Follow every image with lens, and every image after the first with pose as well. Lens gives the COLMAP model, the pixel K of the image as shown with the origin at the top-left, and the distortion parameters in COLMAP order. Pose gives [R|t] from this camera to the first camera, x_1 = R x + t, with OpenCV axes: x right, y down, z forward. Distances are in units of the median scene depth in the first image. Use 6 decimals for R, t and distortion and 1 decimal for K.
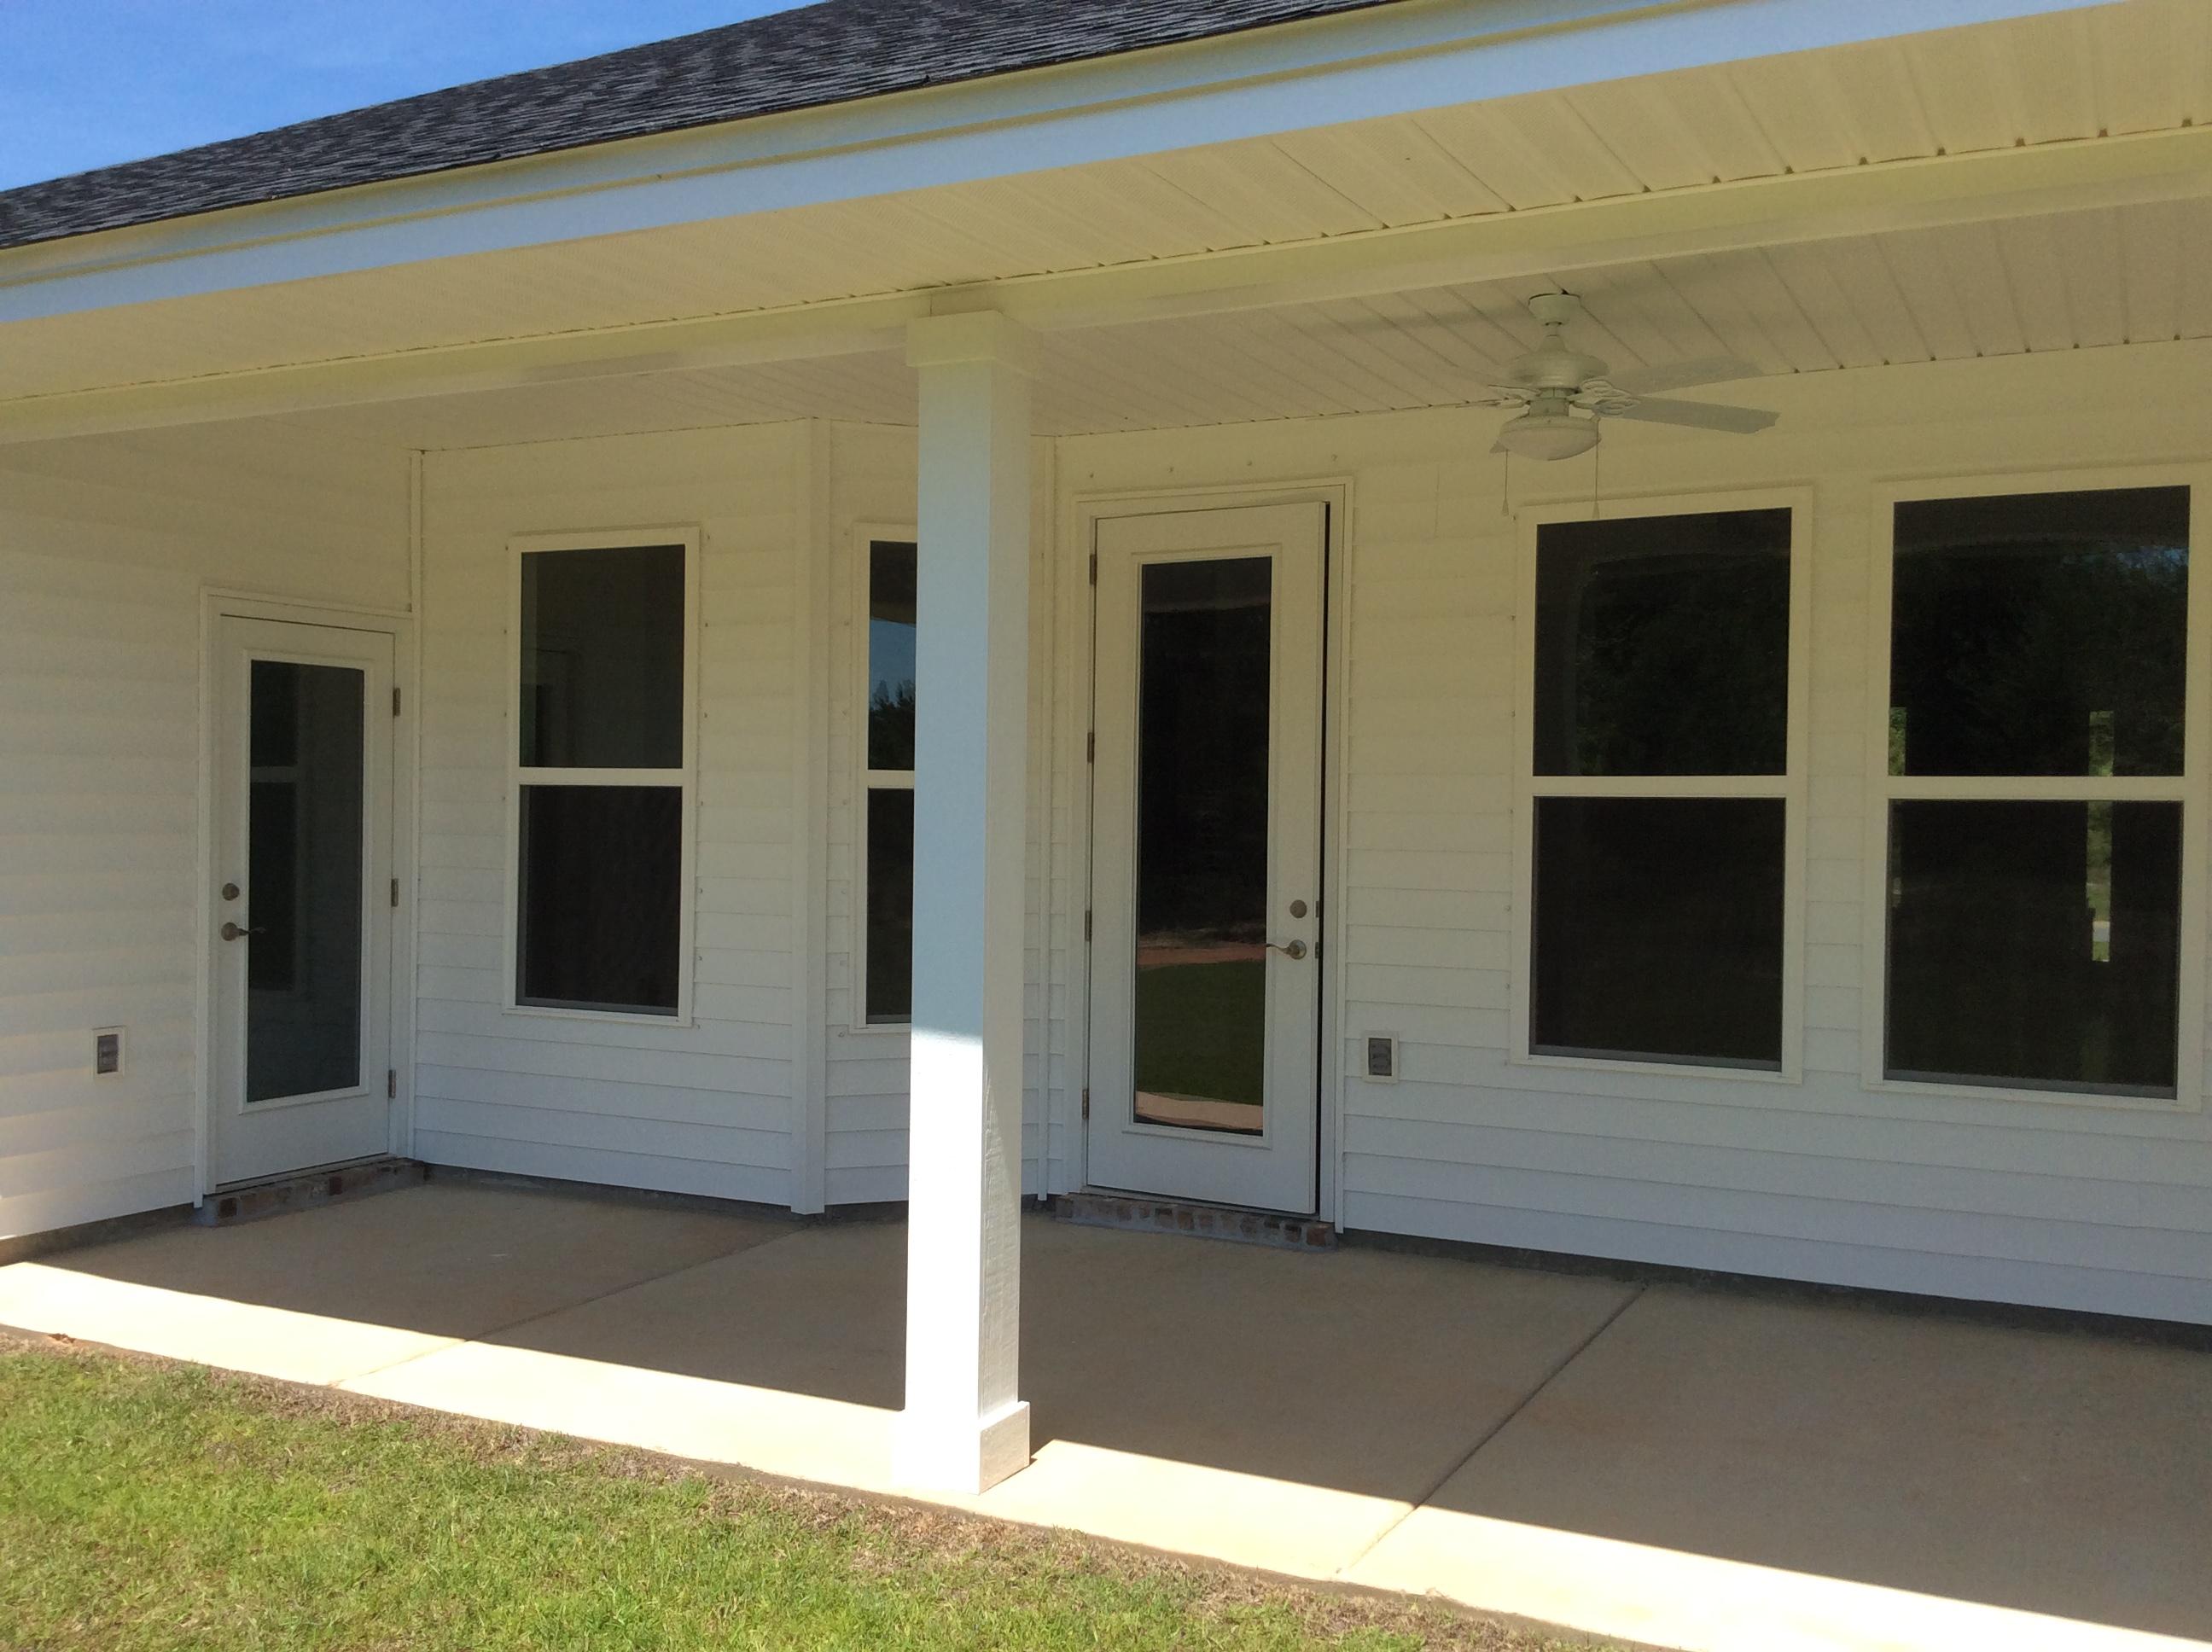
lens RADIAL K [[2045.4, 0, 1101.7], [0, 2045.4, 824.8], [0, 0, 1]] dist [0.043732, 0.000000]
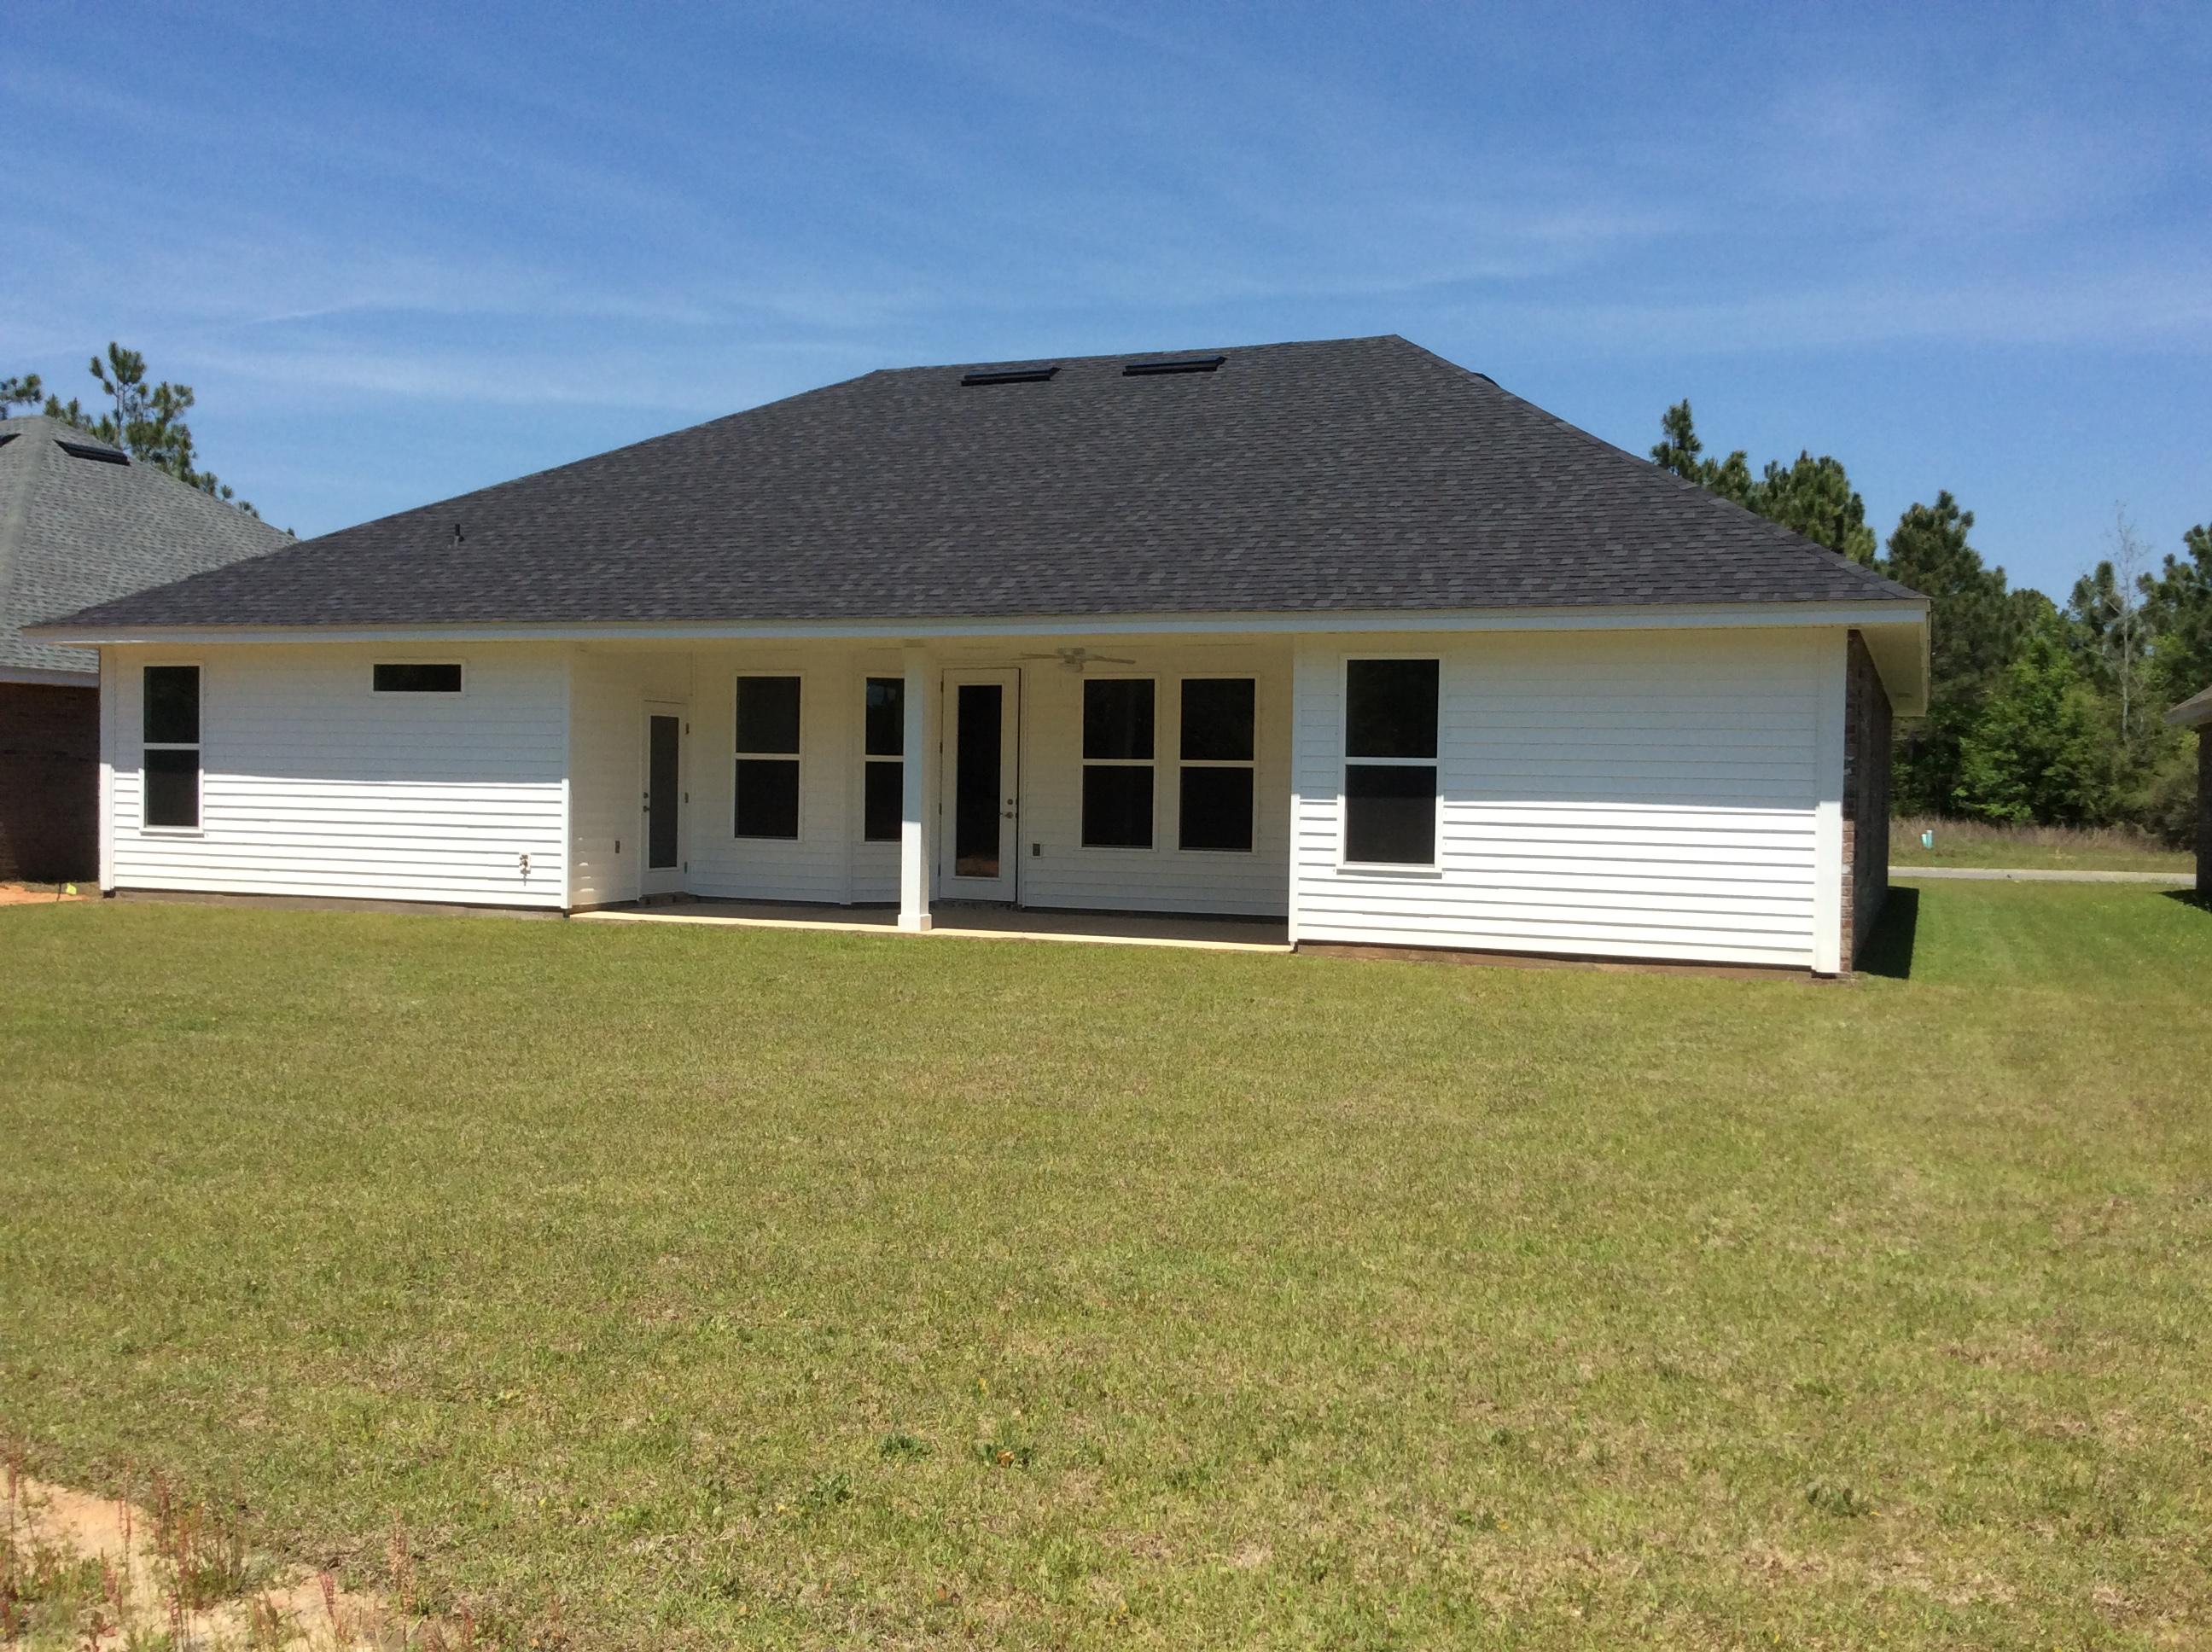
lens RADIAL K [[2045.4, 0, 1102.6], [0, 2045.4, 834.2], [0, 0, 1]] dist [0.043732, 0.000000]
pose [[0.995557, 0.003191, 0.094104, -0.053622], [-0.004746, 0.999856, 0.016305, 0.038841], [-0.094038, -0.016679, 0.995429, -2.044243]]
